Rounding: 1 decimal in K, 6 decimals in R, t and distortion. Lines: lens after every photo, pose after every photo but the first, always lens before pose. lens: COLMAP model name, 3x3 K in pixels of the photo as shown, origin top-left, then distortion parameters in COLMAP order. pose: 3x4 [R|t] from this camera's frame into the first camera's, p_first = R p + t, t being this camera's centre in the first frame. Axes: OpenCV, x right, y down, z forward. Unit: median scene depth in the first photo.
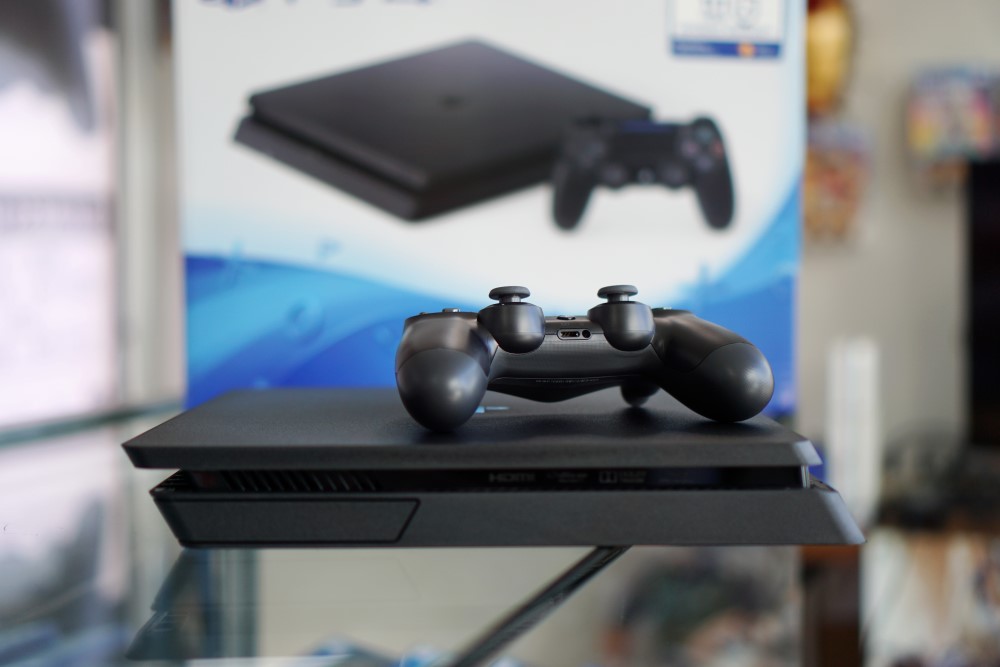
lens RADIAL K [[1556.2, 0, 503.8], [0, 1556.2, 336.2], [0, 0, 1]] dist [-0.026068, 0.000000]
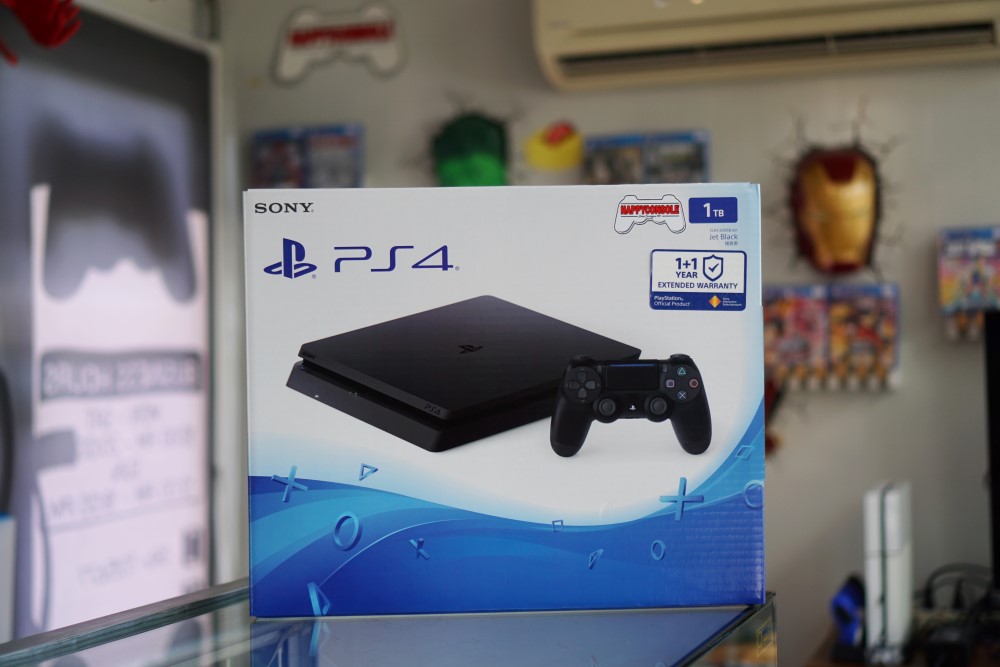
lens RADIAL K [[1556.2, 0, 491.7], [0, 1556.2, 330.4], [0, 0, 1]] dist [-0.026068, 0.000000]
pose [[0.997091, -0.014826, -0.074766, 0.072747], [0.010914, 0.998563, -0.052470, -0.099569], [0.075436, 0.051501, 0.995820, -0.190252]]
